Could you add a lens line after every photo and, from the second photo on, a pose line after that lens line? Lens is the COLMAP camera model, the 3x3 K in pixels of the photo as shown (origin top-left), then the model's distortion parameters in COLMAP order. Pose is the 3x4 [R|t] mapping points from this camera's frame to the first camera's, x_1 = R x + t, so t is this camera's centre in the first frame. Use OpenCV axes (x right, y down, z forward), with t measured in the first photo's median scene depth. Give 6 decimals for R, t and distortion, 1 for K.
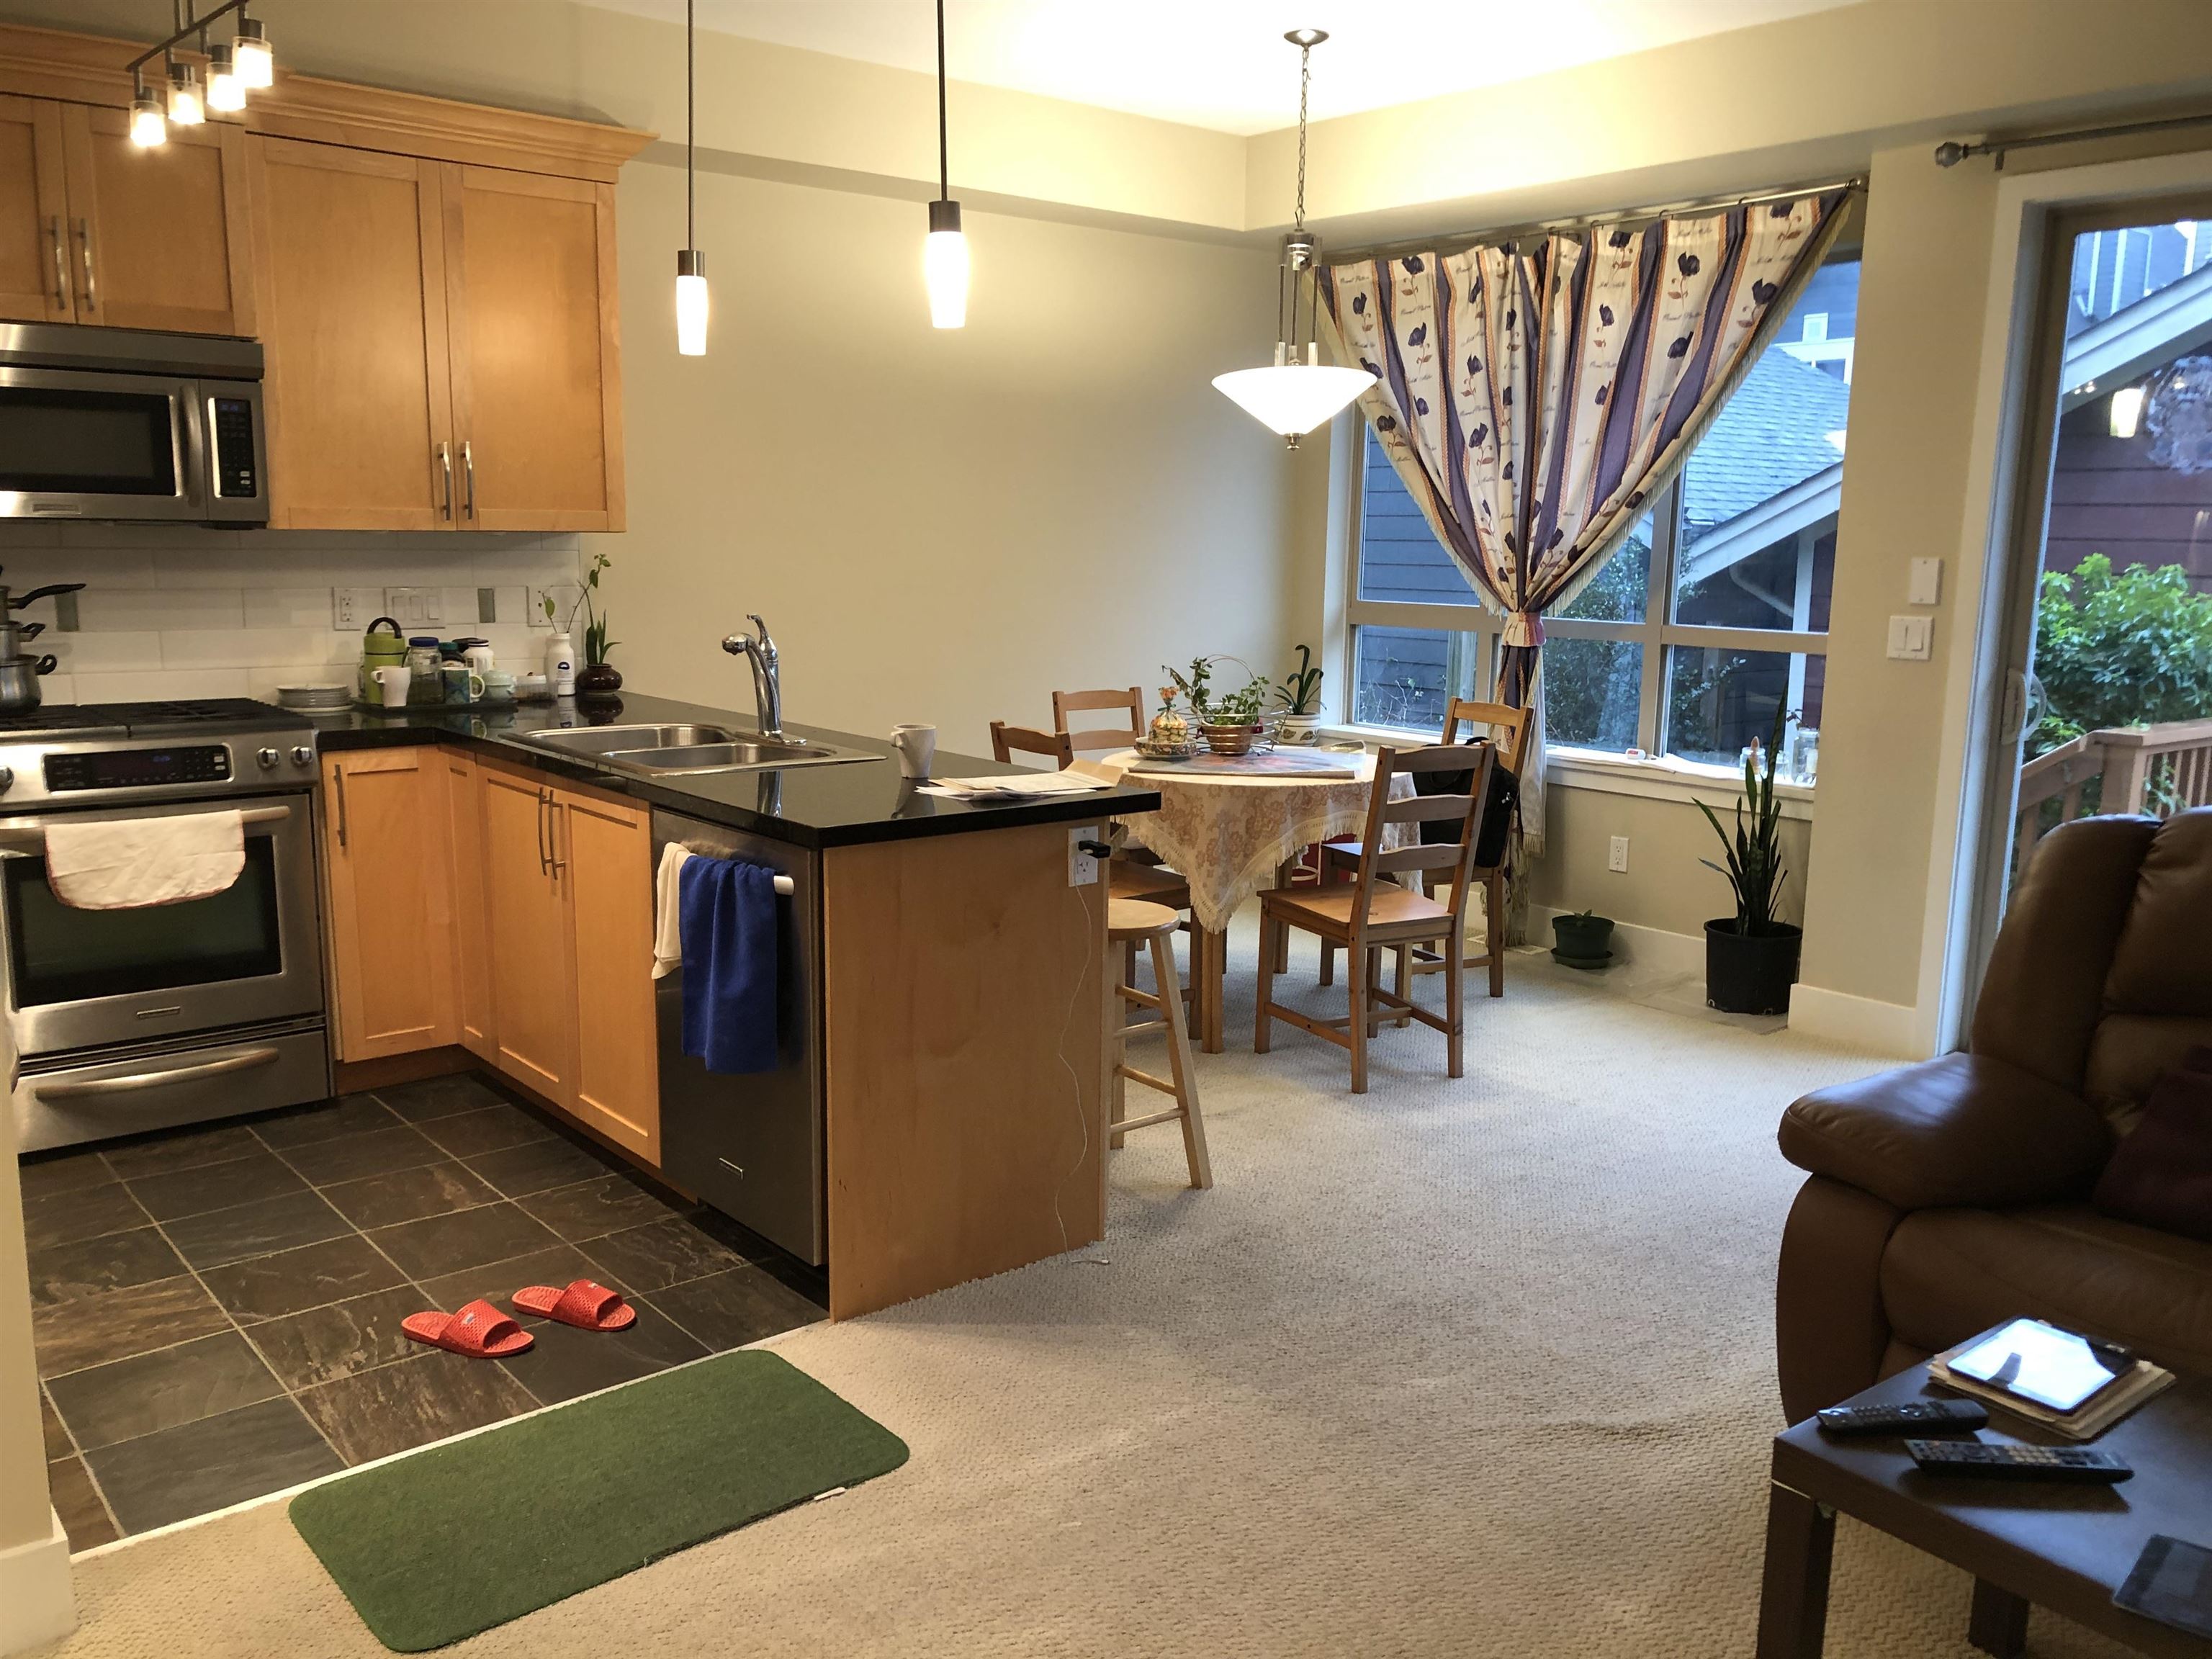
lens RADIAL K [[1828.1, 0, 1108.2], [0, 1828.1, 833.6], [0, 0, 1]] dist [0.013167, -0.013056]
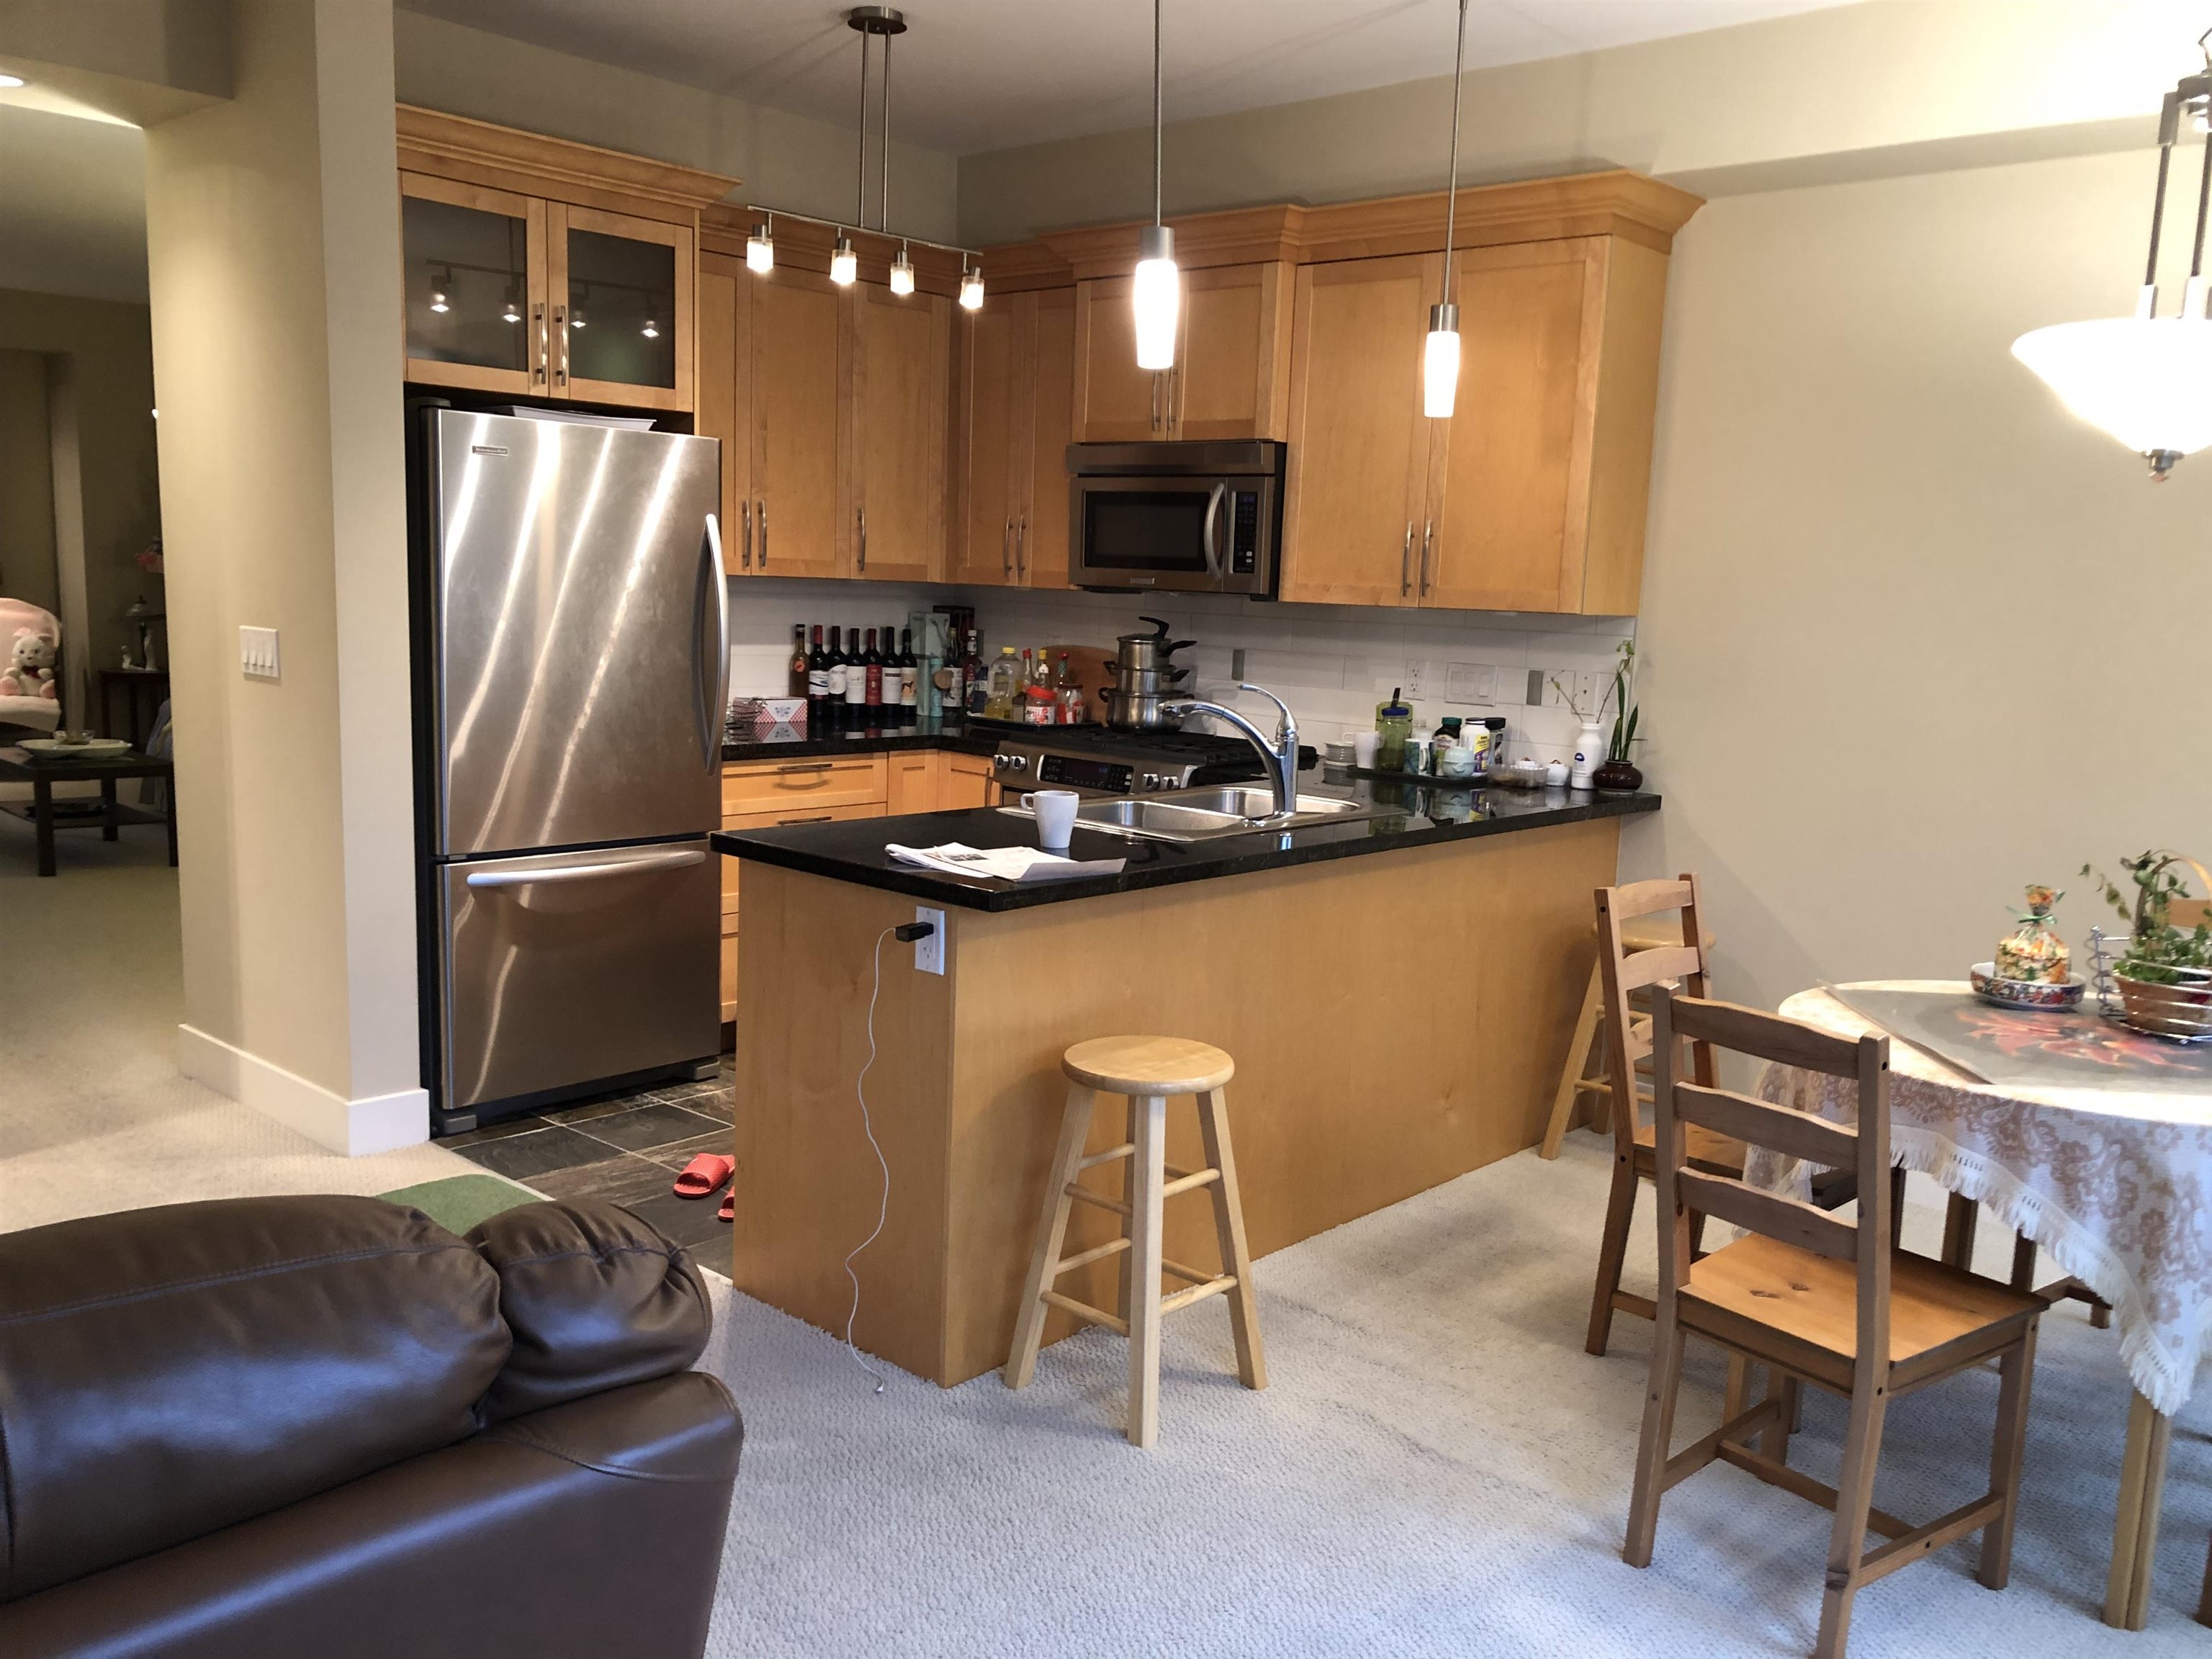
lens RADIAL K [[1828.1, 0, 1107.9], [0, 1828.1, 835.4], [0, 0, 1]] dist [0.013167, -0.013056]
pose [[0.141162, 0.130051, -0.981407, 0.678961], [-0.201140, 0.974425, 0.100195, -0.113230], [0.969338, 0.183256, 0.163711, 0.718593]]
